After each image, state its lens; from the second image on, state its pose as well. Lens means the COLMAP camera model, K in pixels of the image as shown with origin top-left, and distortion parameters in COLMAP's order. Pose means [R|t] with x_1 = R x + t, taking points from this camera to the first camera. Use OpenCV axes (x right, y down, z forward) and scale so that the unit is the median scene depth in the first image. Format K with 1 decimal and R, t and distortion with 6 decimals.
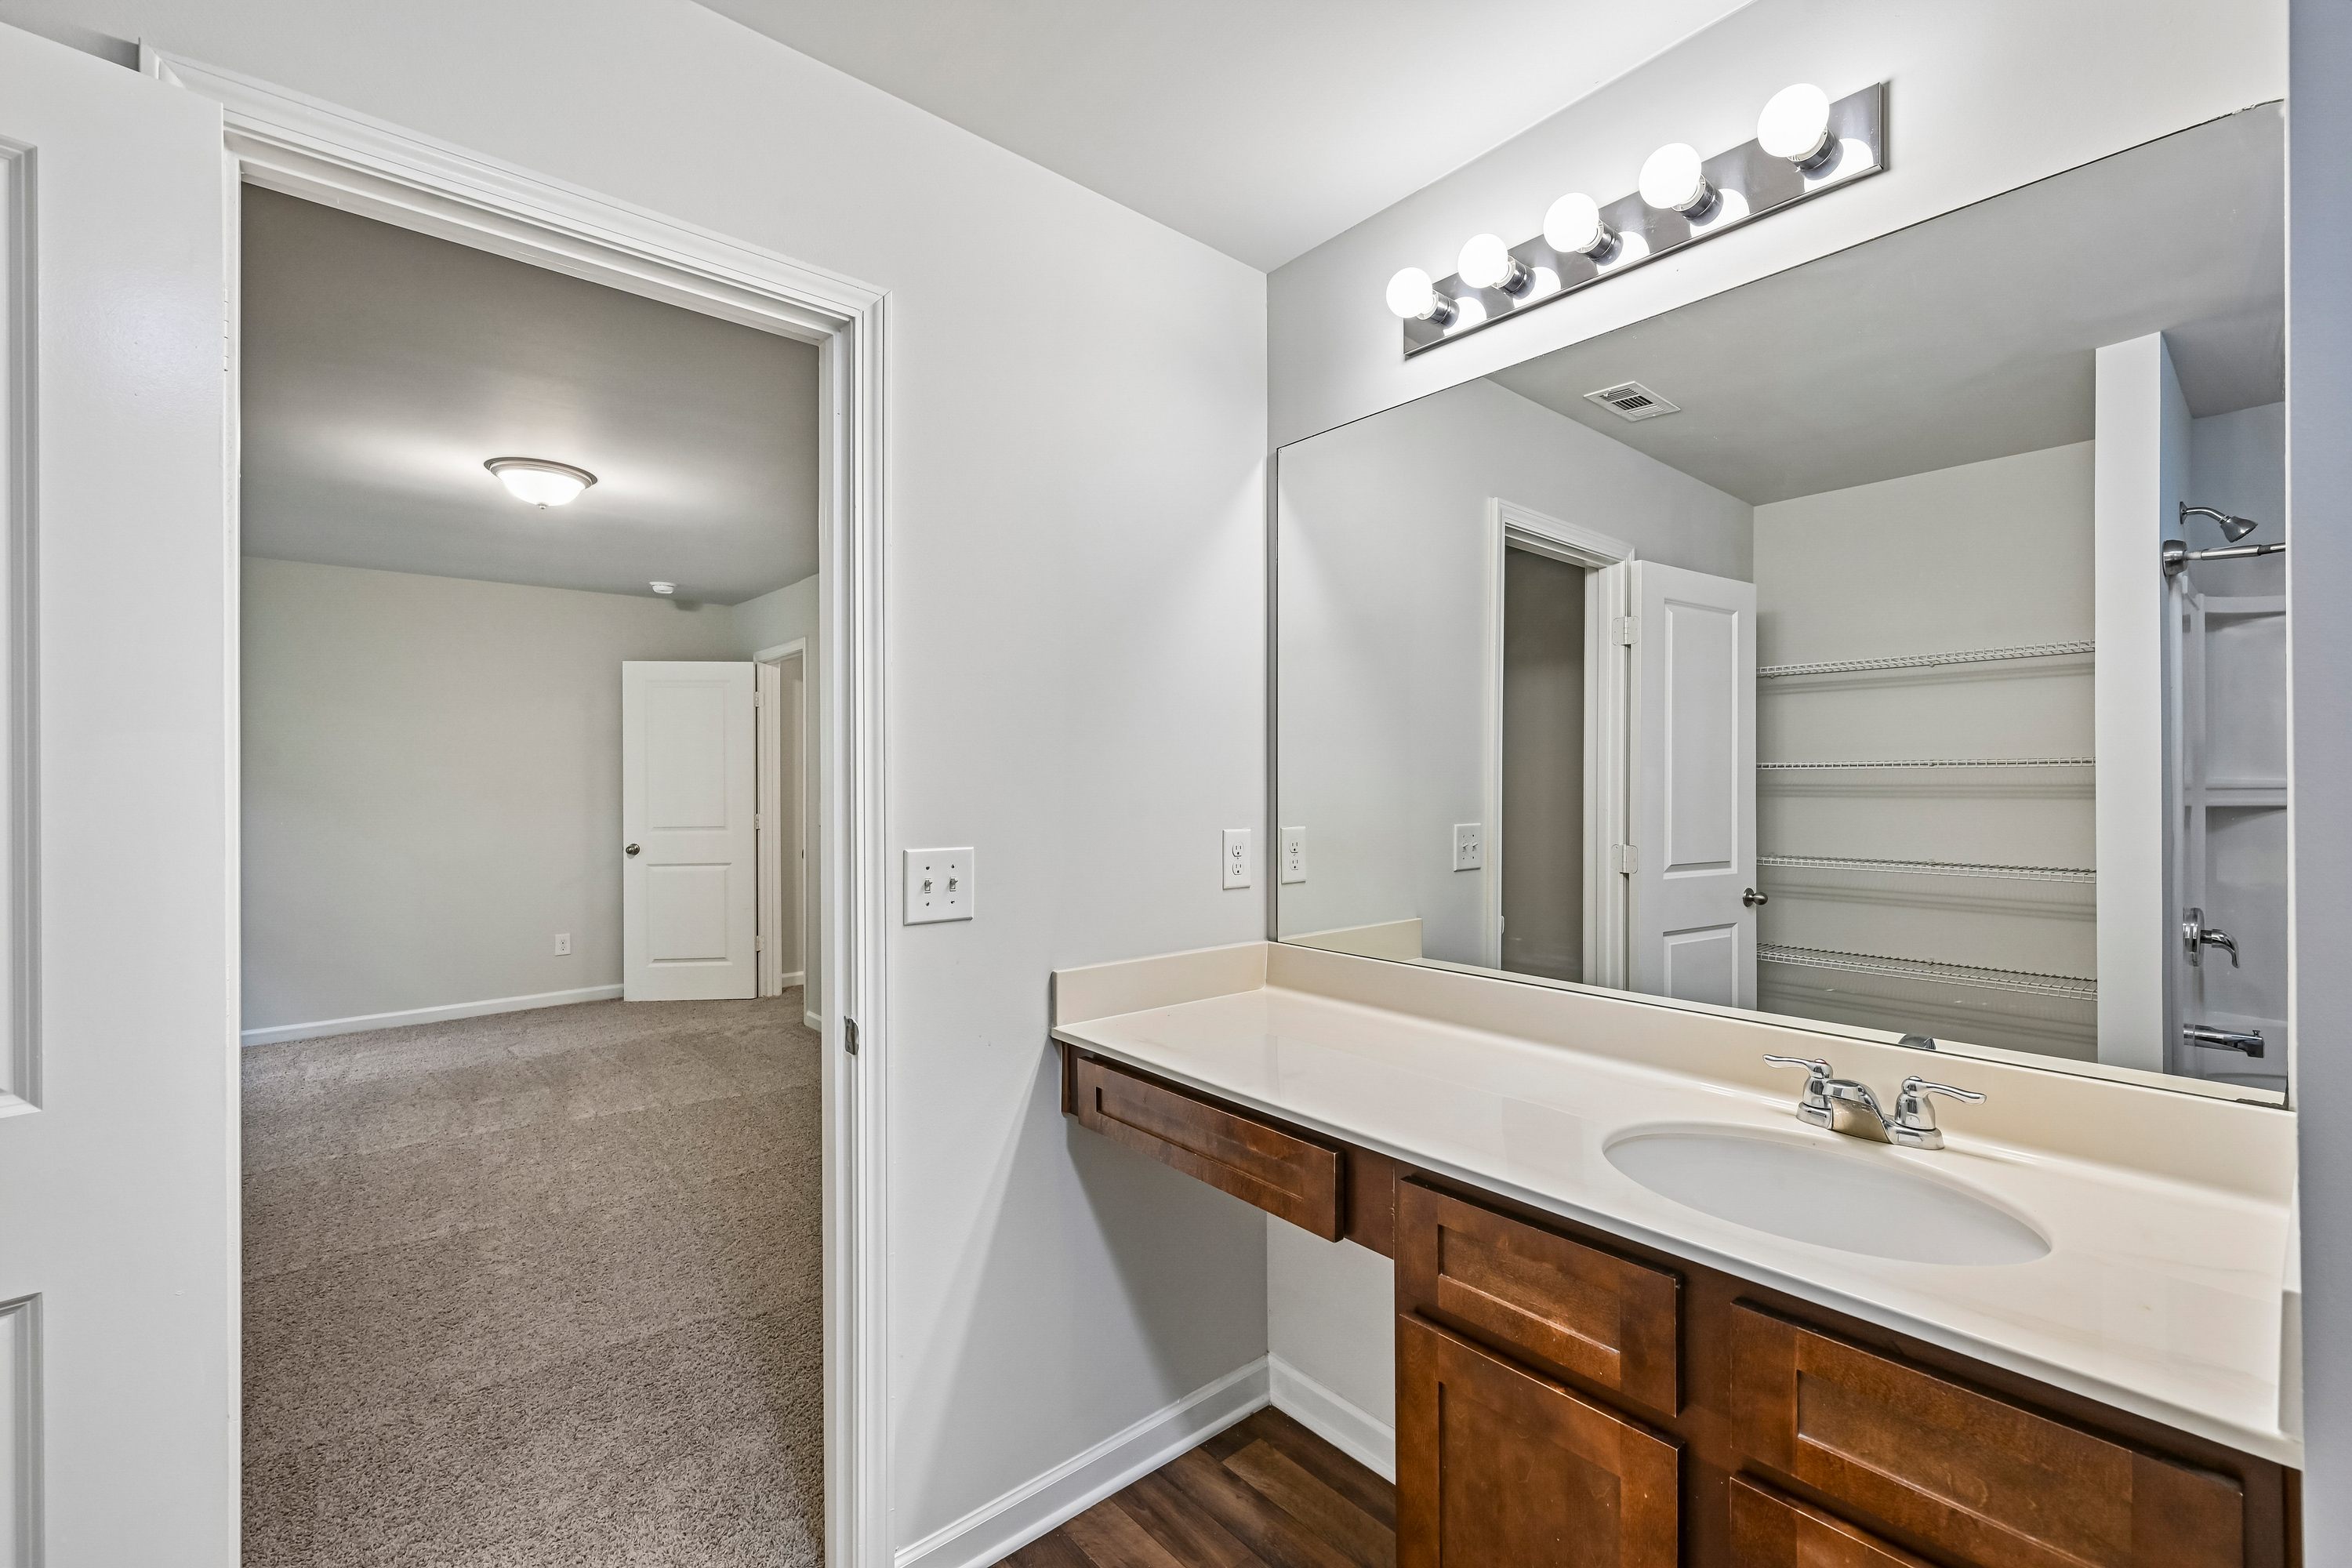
lens RADIAL K [[1020.4, 0, 1176.0], [0, 1020.4, 784.0], [0, 0, 1]] dist [0.018981, -0.000121]
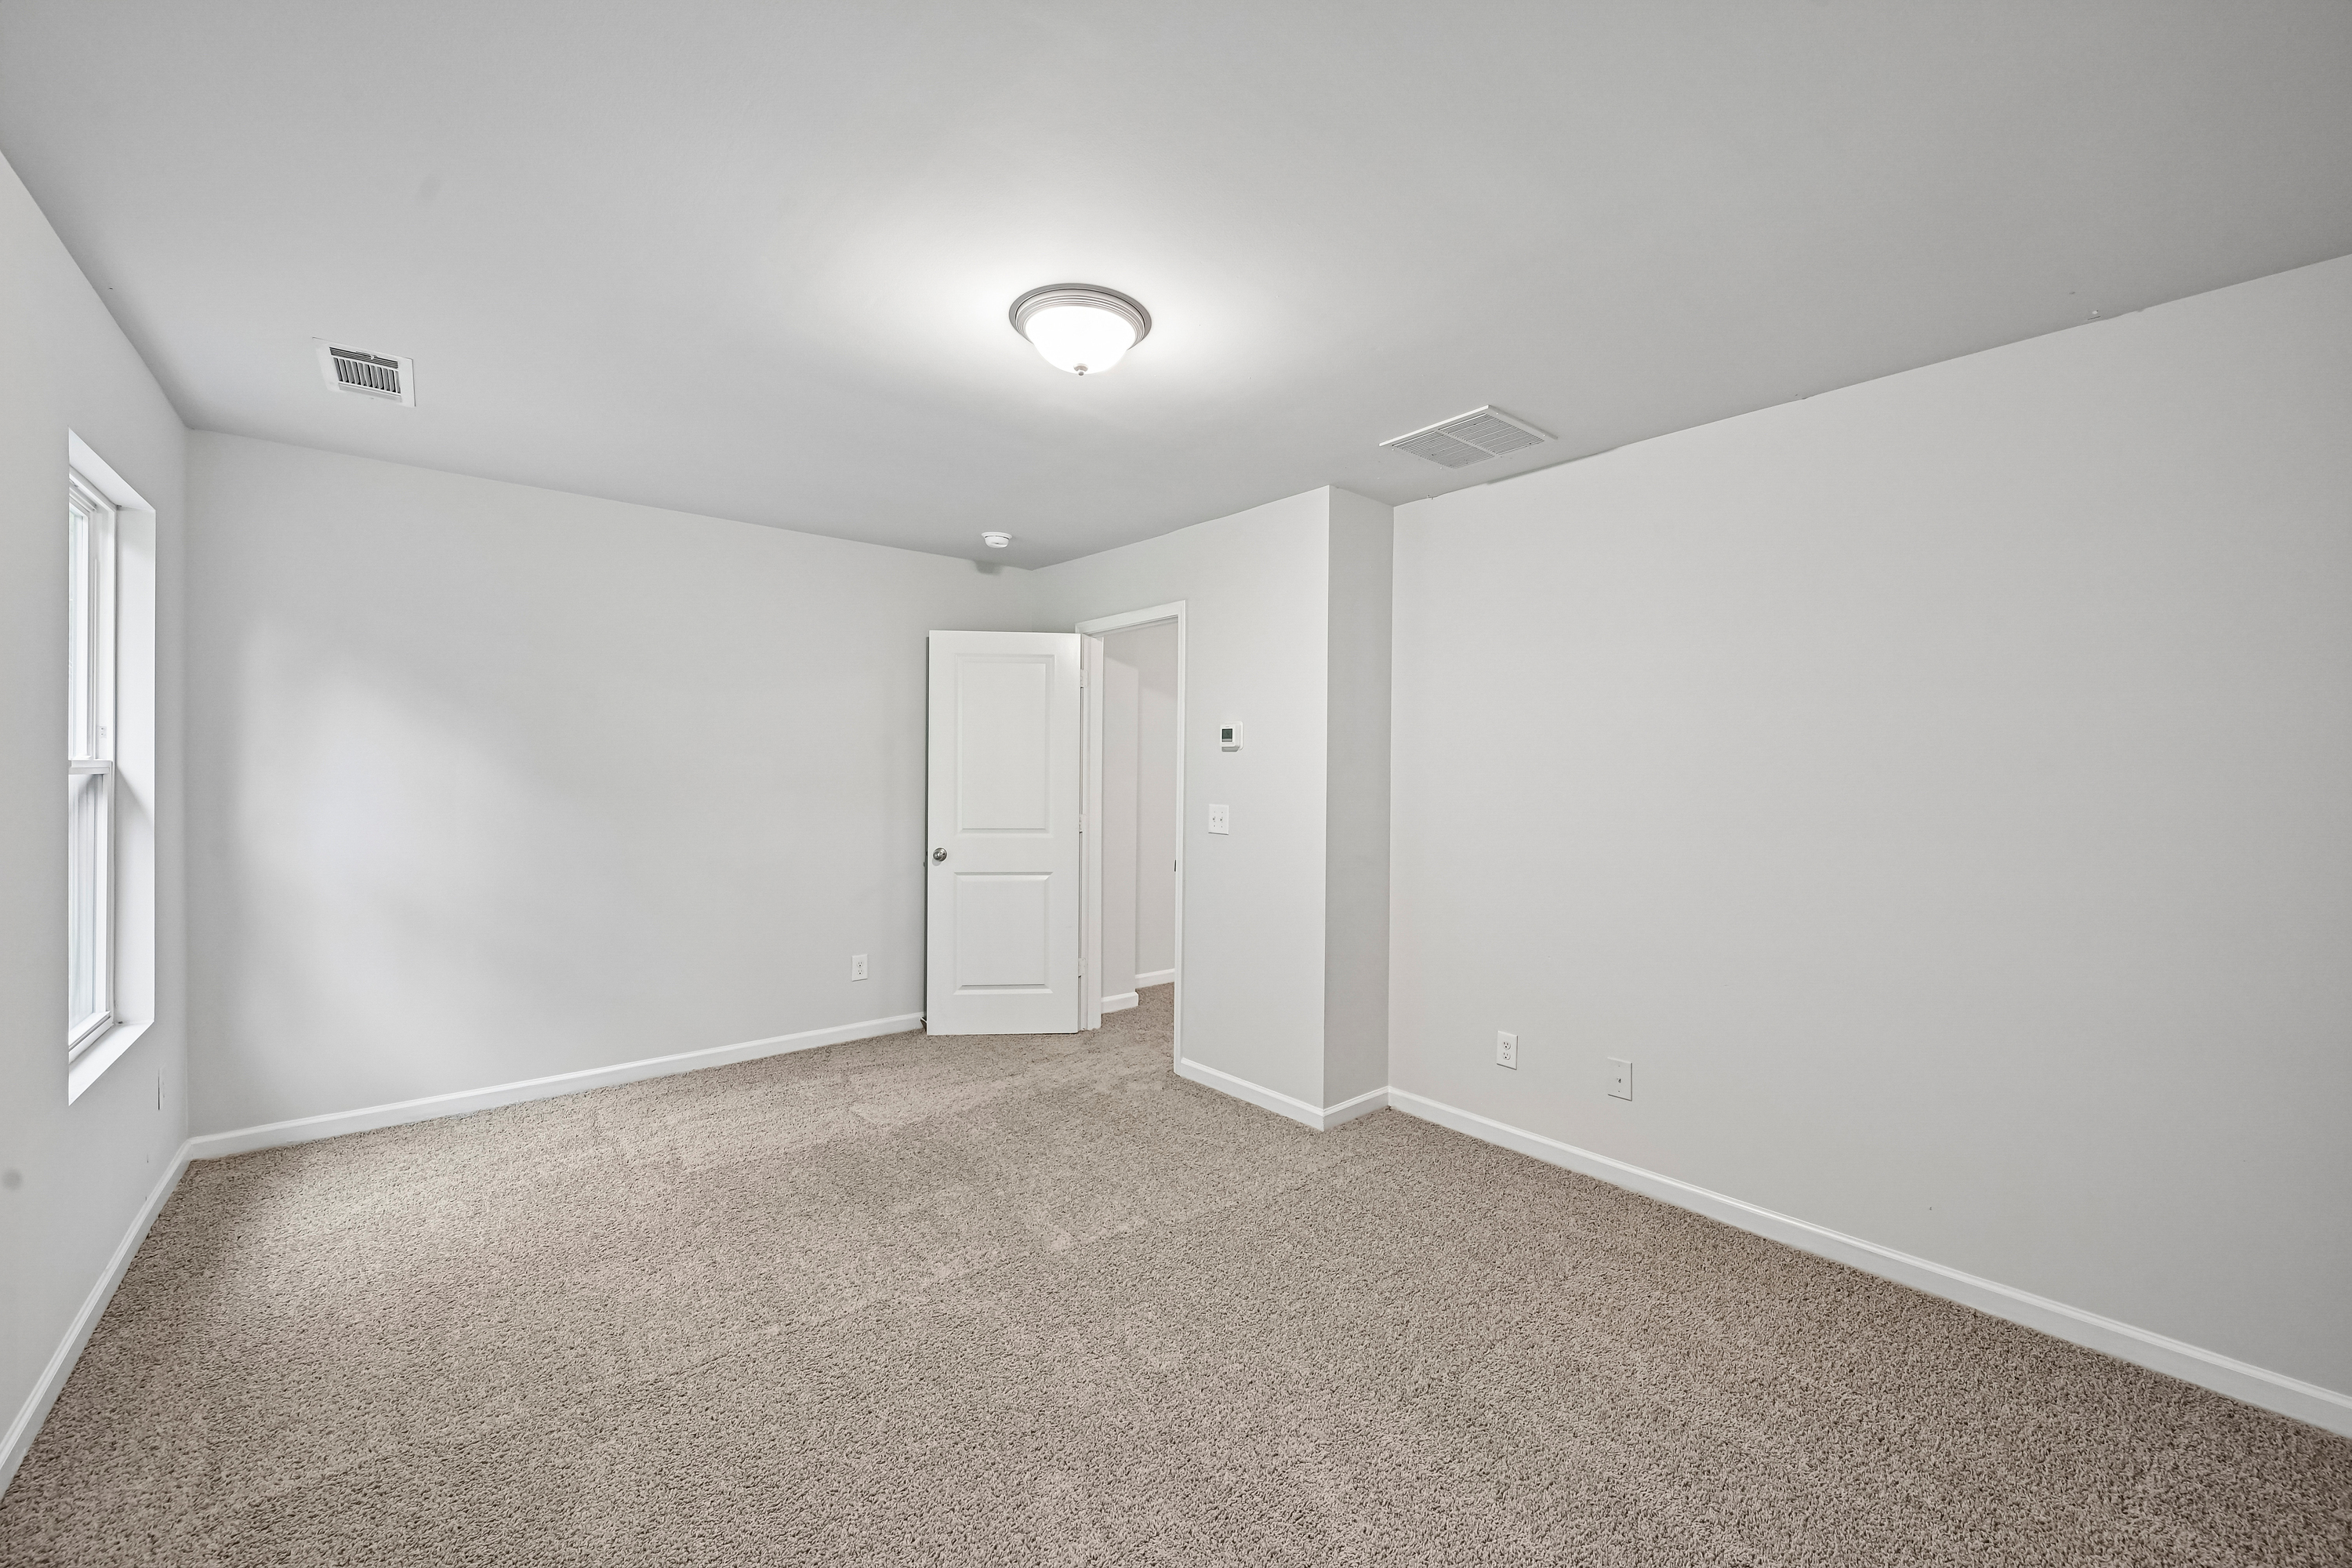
lens RADIAL K [[919.1, 0, 1180.2], [0, 919.1, 783.3], [0, 0, 1]] dist [-0.000421, -0.000236]
pose [[0.999656, 0.015608, 0.021099, -0.353595], [-0.015754, 0.999853, 0.006764, -0.002484], [-0.020990, -0.007094, 0.999755, 0.248158]]
